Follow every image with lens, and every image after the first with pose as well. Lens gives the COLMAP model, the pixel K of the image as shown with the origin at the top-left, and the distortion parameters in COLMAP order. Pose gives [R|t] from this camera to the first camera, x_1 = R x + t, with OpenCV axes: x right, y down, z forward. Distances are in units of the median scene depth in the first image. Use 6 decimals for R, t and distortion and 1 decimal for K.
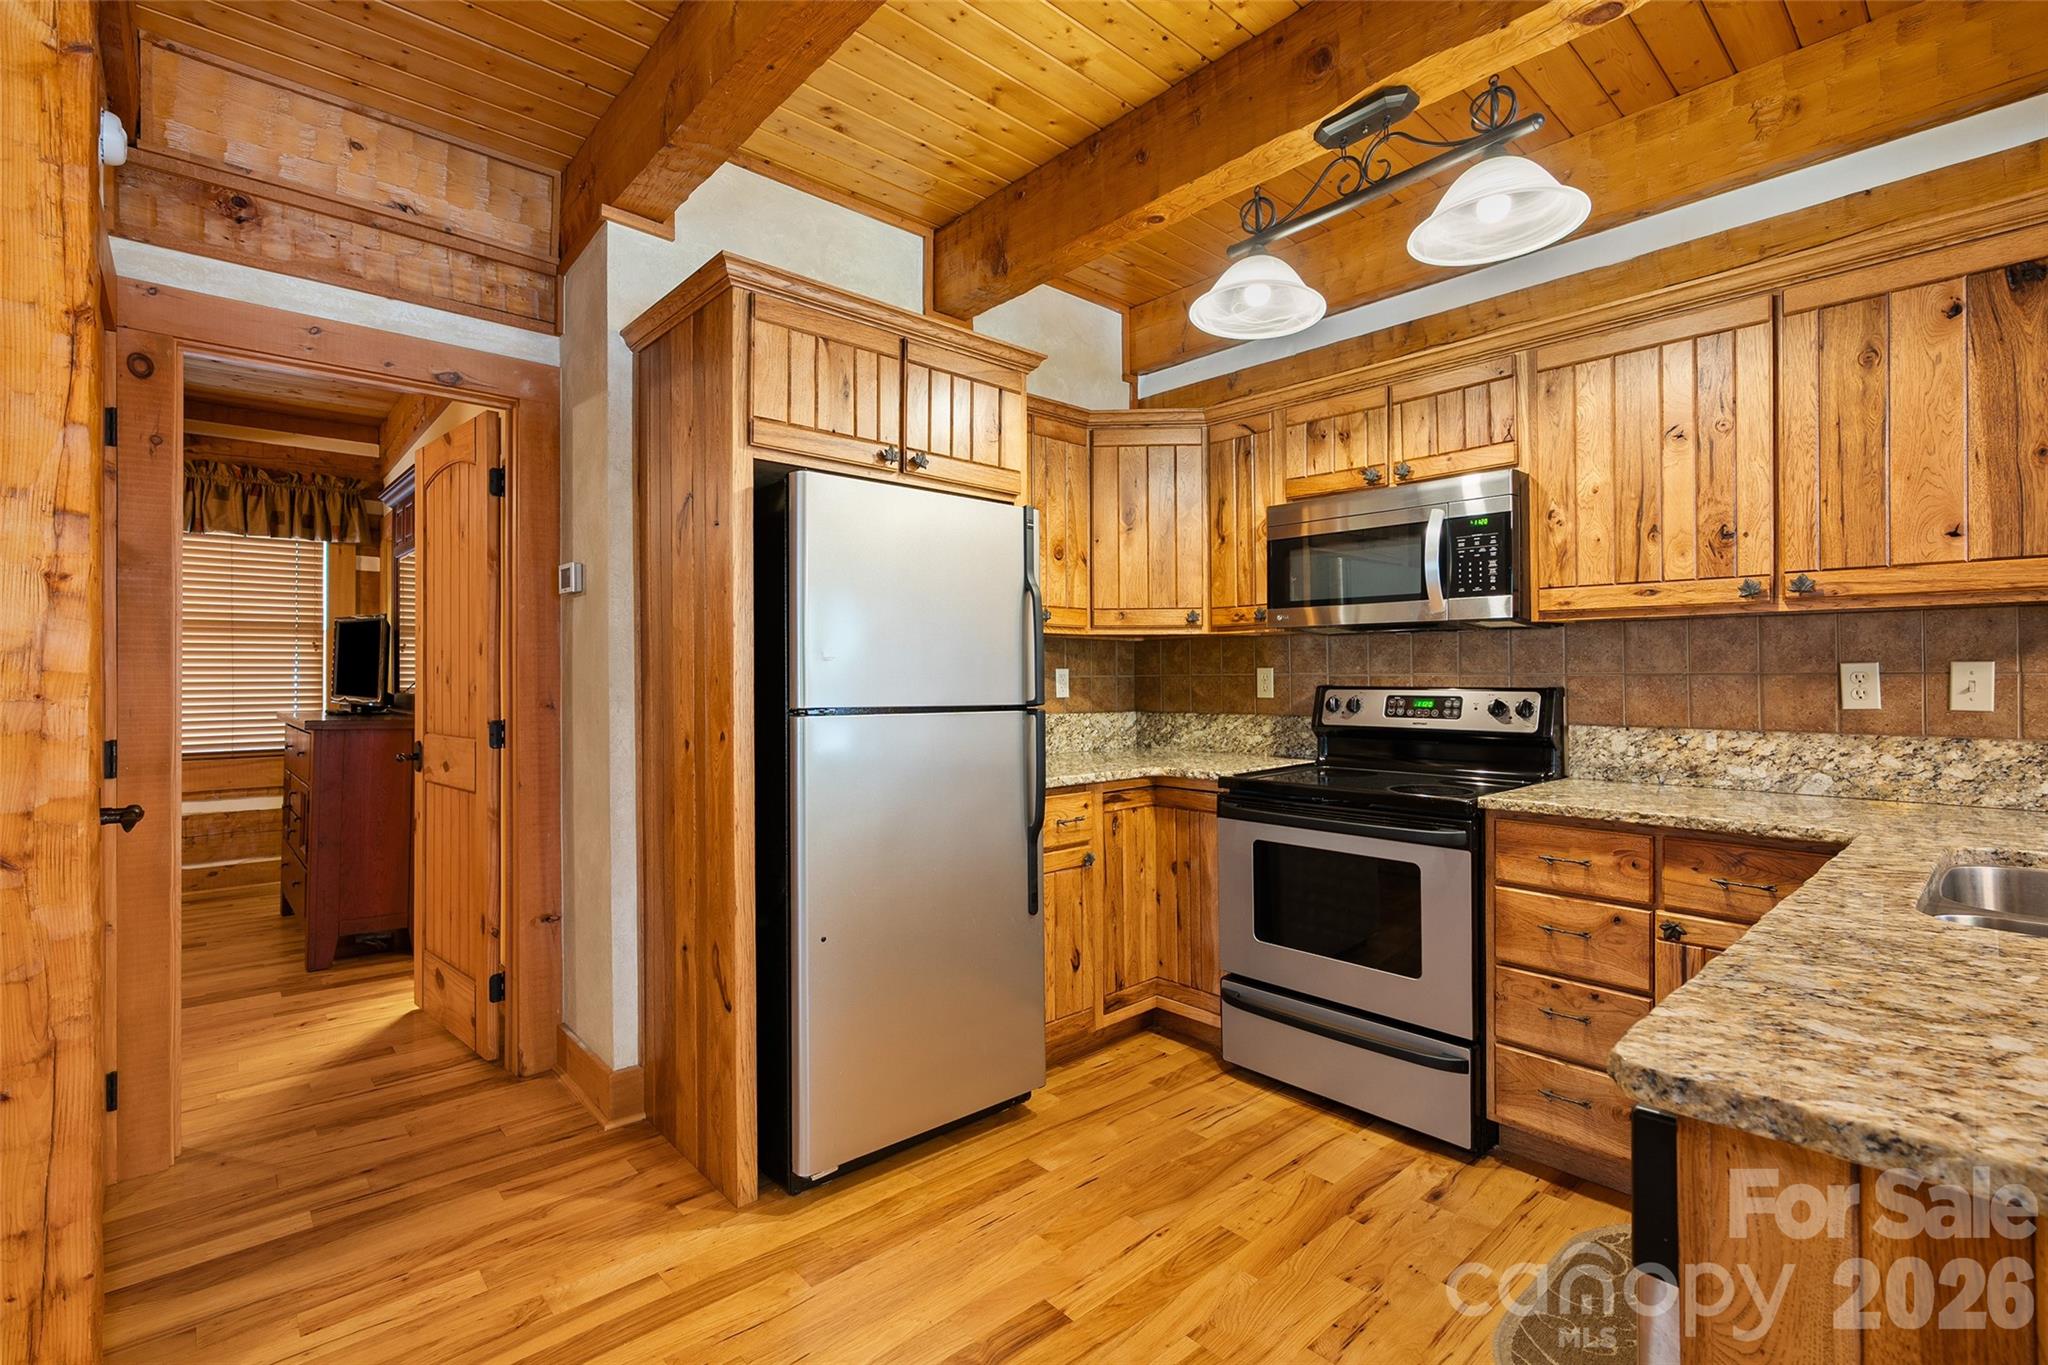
lens RADIAL K [[915.2, 0, 1017.4], [0, 915.2, 671.9], [0, 0, 1]] dist [-0.003453, 0.000663]
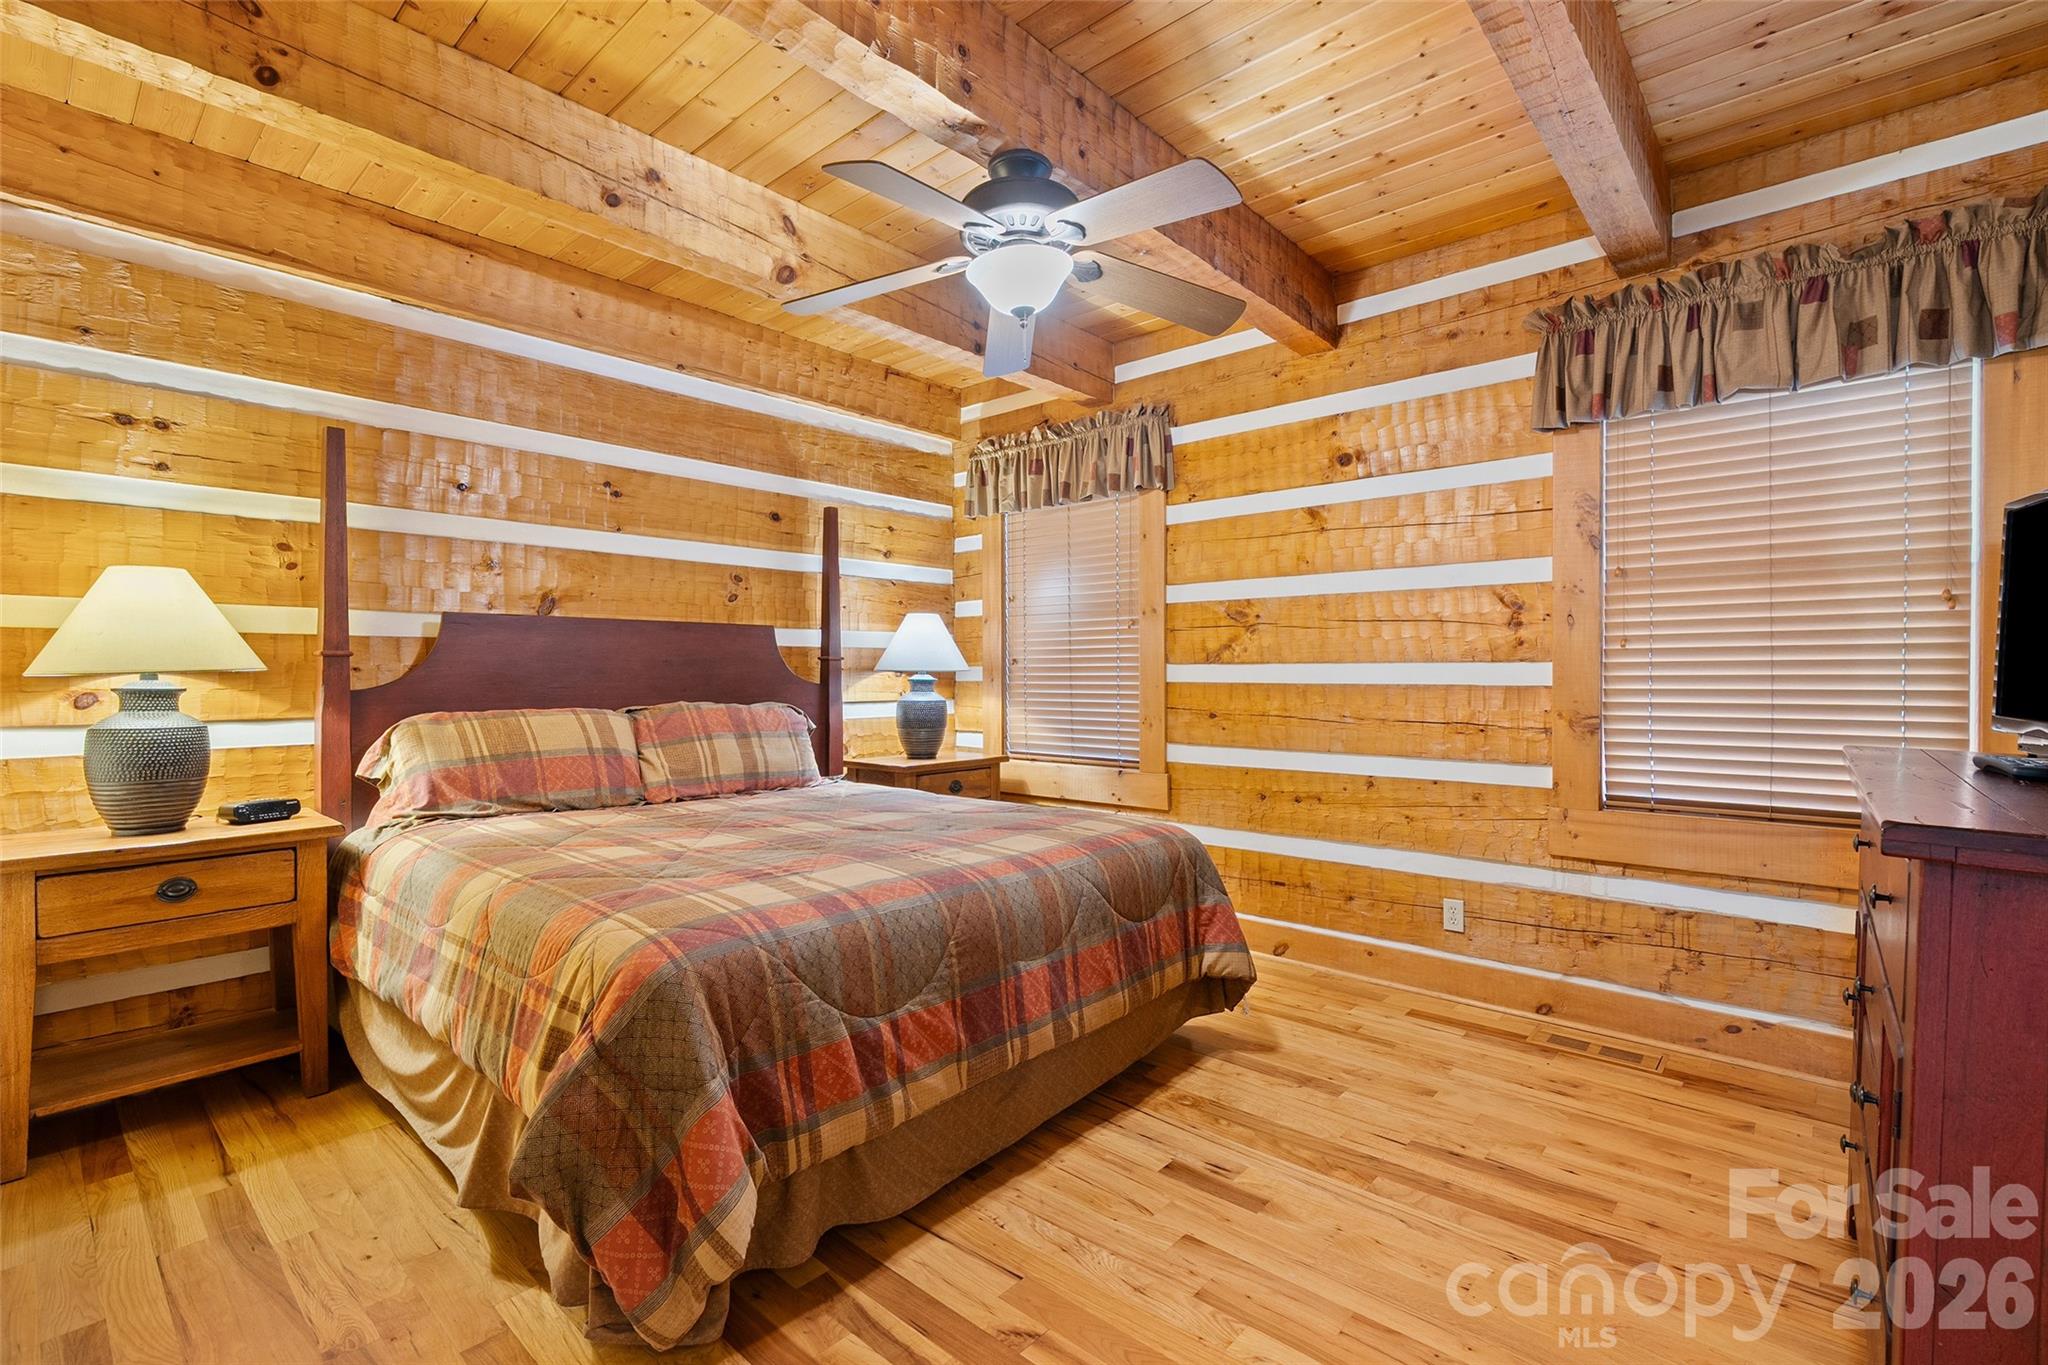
lens RADIAL K [[940.8, 0, 987.9], [0, 940.8, 684.5], [0, 0, 1]] dist [-0.000041, -0.000195]
pose [[0.098161, 0.015844, -0.995044, -0.763736], [0.006649, 0.999840, 0.016577, 0.007982], [0.995148, -0.008243, 0.098040, 1.044634]]
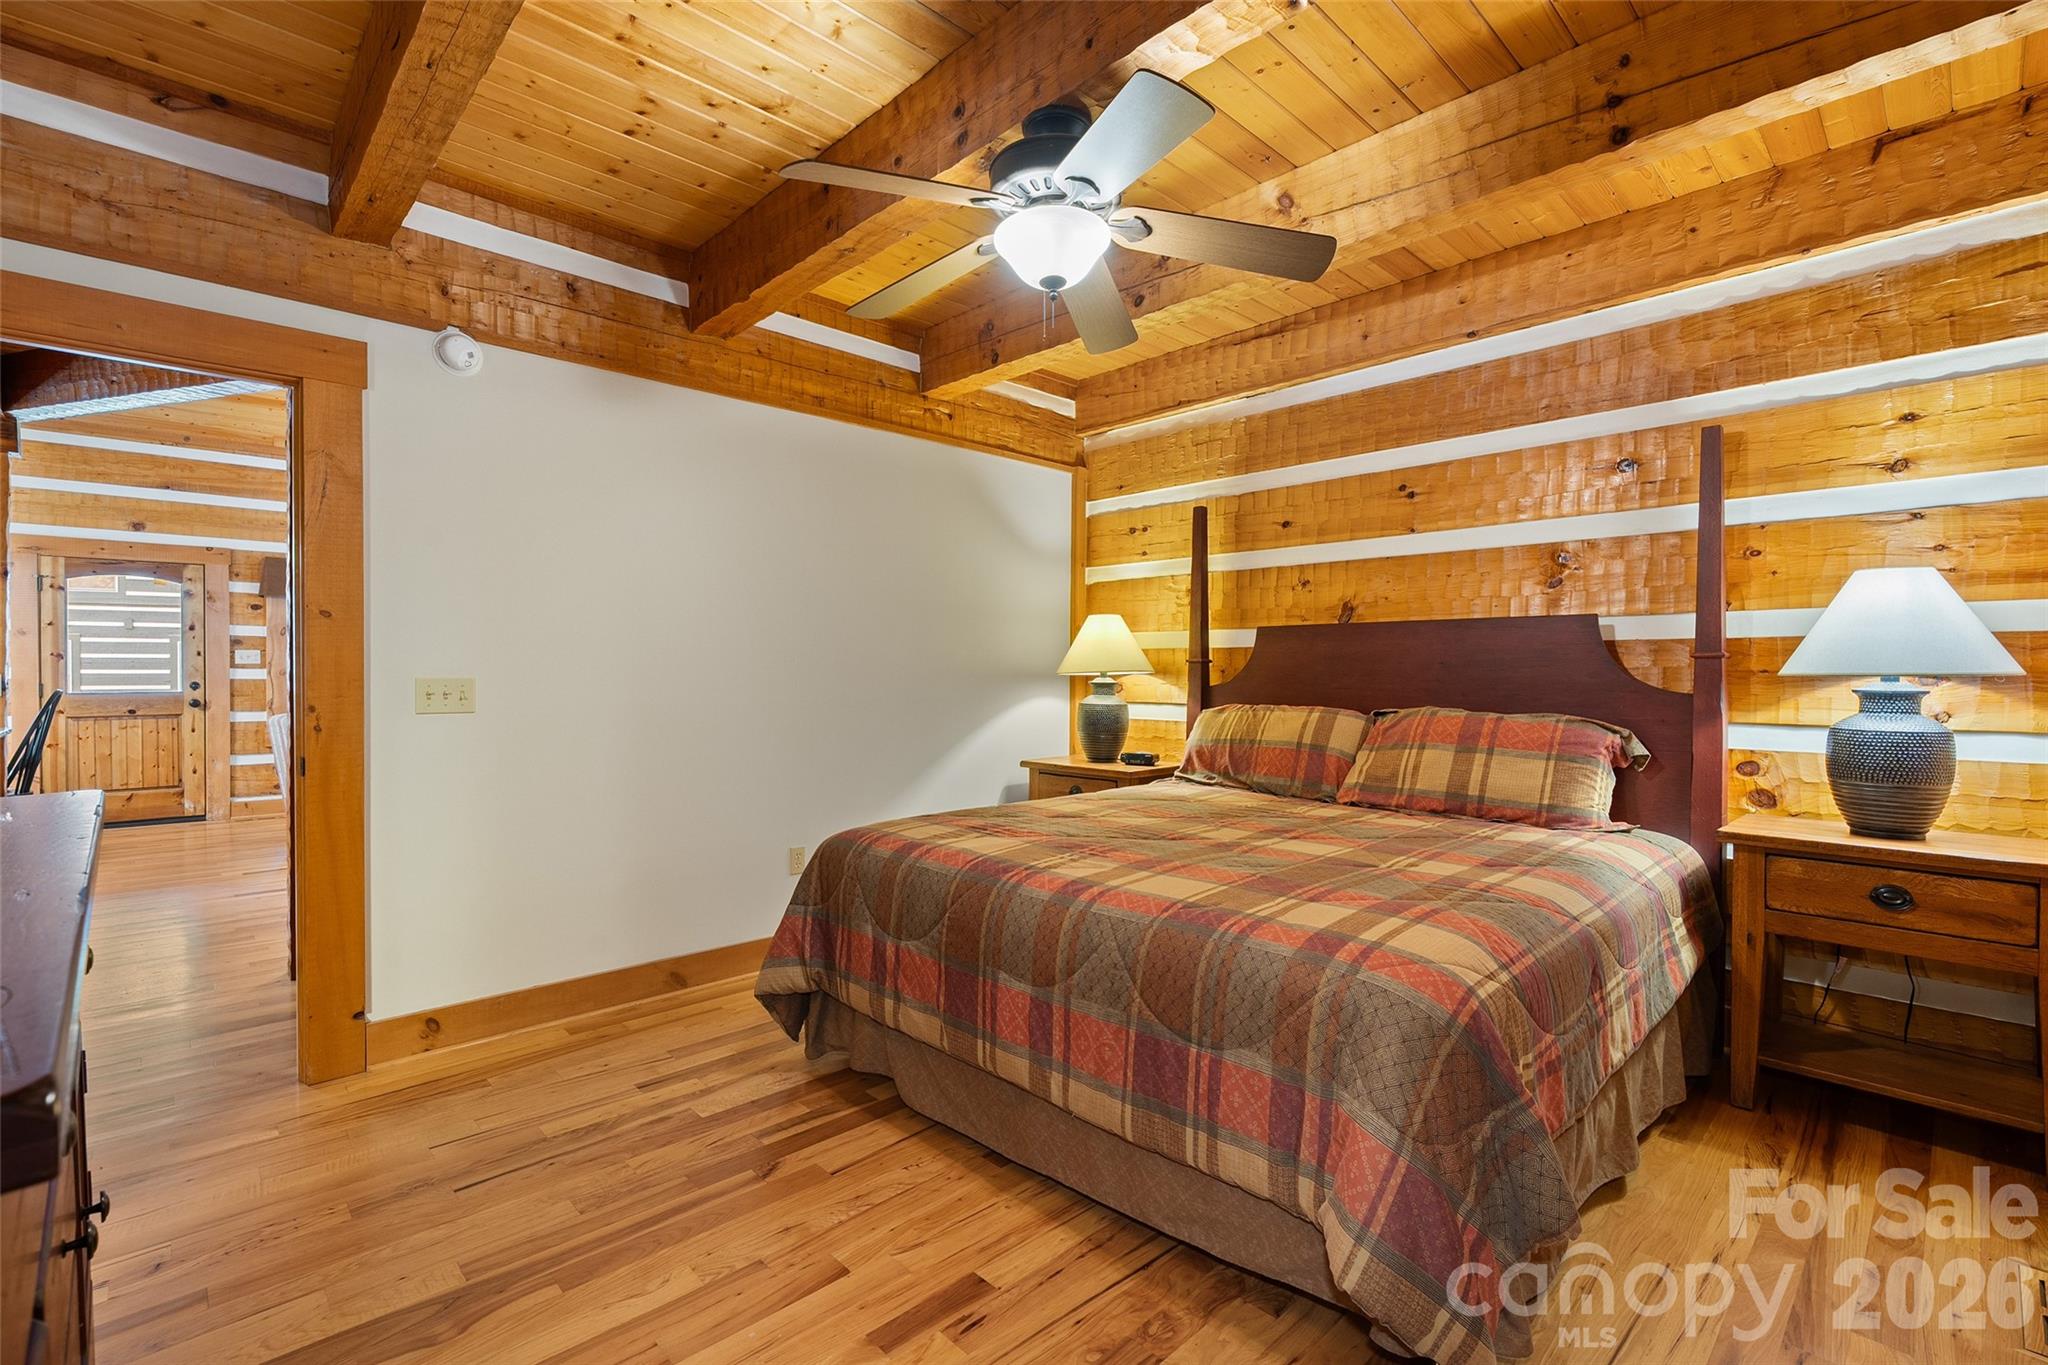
lens RADIAL K [[911.6, 0, 1013.6], [0, 911.6, 680.6], [0, 0, 1]] dist [-0.004070, 0.000785]
pose [[-0.999553, -0.000614, -0.029899, -1.602785], [-0.000710, 0.999995, 0.003213, 0.013999], [0.029897, 0.003233, -0.999548, 1.970653]]
